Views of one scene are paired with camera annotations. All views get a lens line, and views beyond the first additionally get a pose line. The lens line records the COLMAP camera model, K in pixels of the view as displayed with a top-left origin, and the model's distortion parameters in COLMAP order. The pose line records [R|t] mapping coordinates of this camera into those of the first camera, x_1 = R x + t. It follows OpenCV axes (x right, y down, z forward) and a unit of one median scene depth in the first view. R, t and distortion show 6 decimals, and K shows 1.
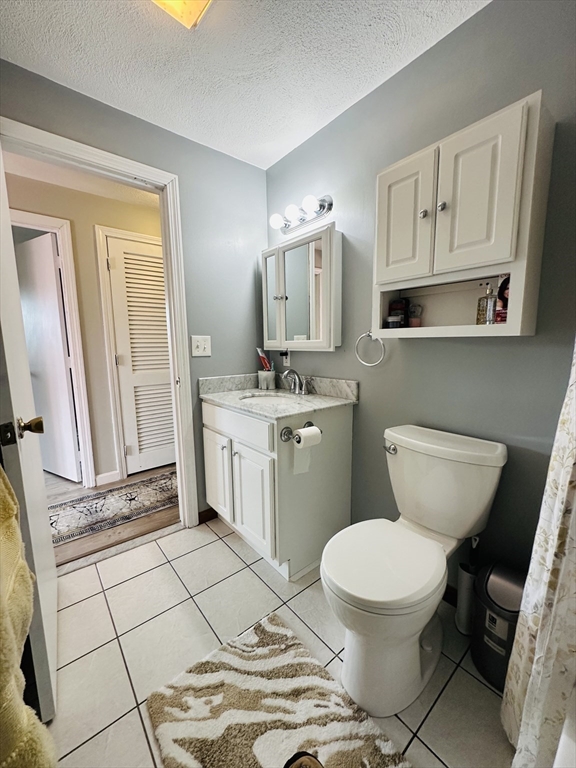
lens RADIAL K [[305.9, 0, 288.2], [0, 305.9, 384.3], [0, 0, 1]] dist [-0.003615, 0.001062]
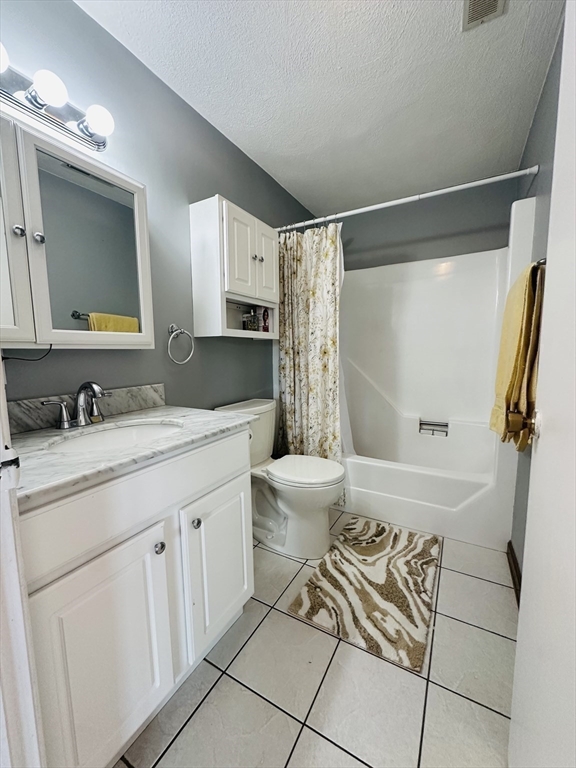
lens RADIAL K [[305.9, 0, 289.5], [0, 305.9, 385.5], [0, 0, 1]] dist [-0.003615, 0.001062]
pose [[-0.349339, -0.090221, 0.932643, -1.147213], [0.140014, 0.979152, 0.147165, -0.130359], [-0.926477, 0.181993, -0.329423, 1.516362]]
